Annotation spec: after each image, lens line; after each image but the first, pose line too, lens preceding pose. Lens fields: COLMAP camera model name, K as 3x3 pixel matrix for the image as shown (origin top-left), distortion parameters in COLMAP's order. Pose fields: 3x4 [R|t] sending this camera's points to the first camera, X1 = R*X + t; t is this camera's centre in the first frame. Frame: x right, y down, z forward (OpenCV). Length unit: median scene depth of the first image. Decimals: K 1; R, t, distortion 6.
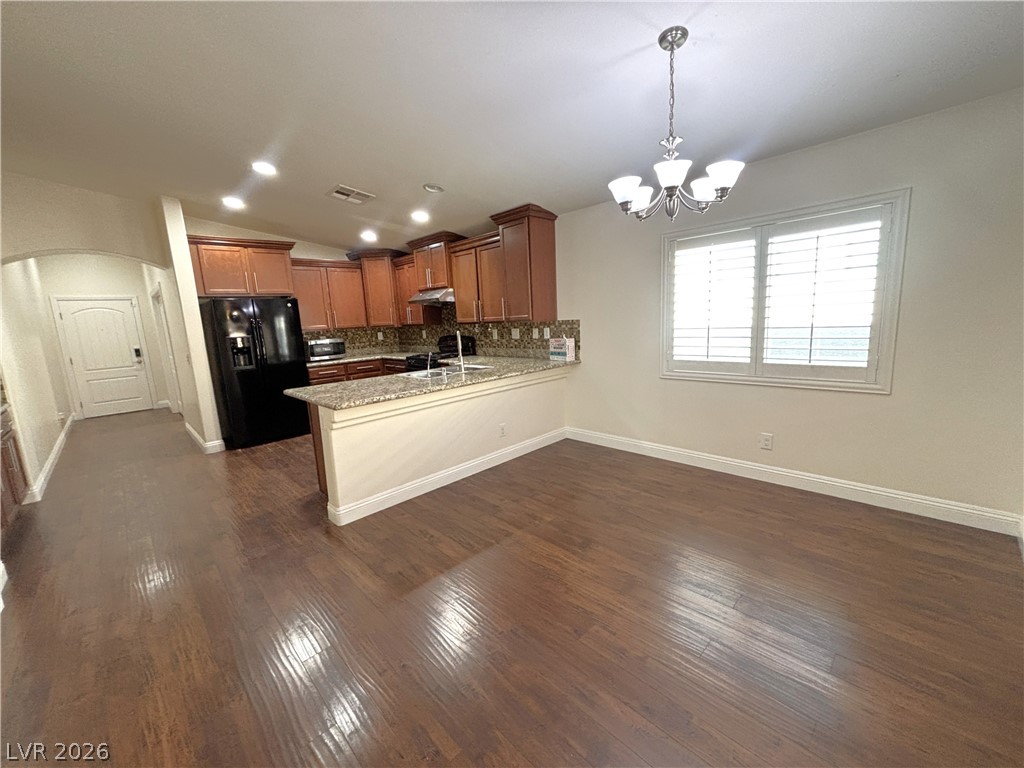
lens RADIAL K [[410.1, 0, 512.7], [0, 410.1, 384.1], [0, 0, 1]] dist [0.000678, 0.001196]
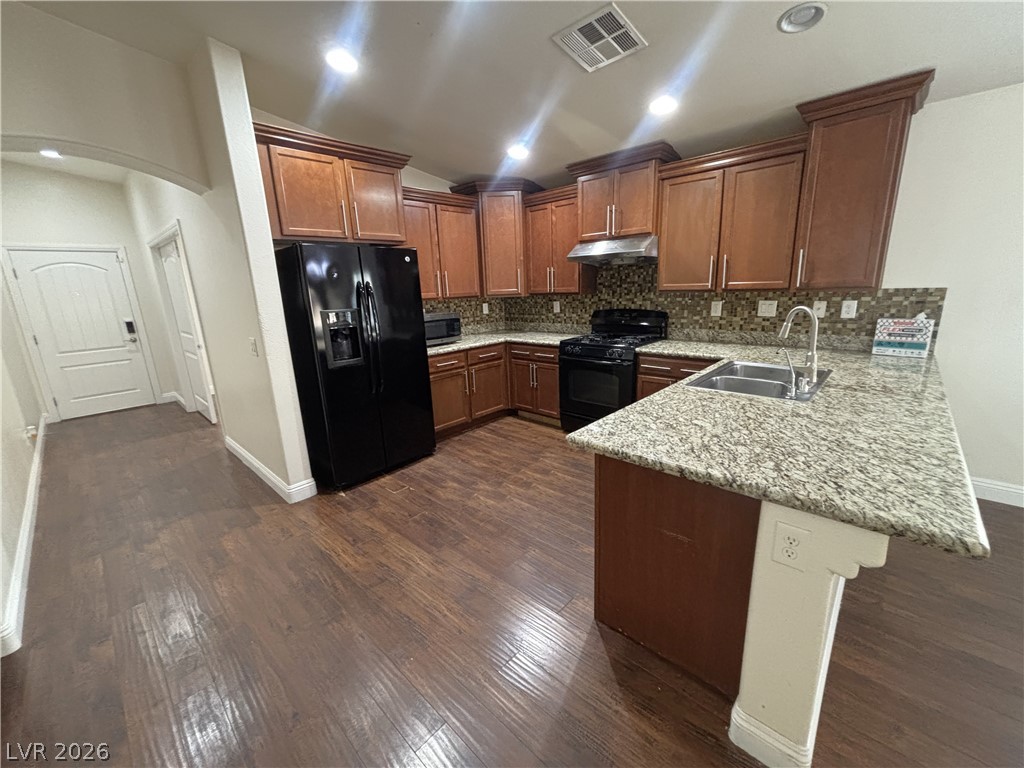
lens RADIAL K [[410.1, 0, 511.4], [0, 410.1, 383.4], [0, 0, 1]] dist [0.000678, 0.001196]
pose [[0.998788, 0.000571, 0.049225, -0.448157], [-0.004096, 0.997430, 0.071535, -0.053218], [-0.049058, -0.071650, 0.996223, 0.385588]]
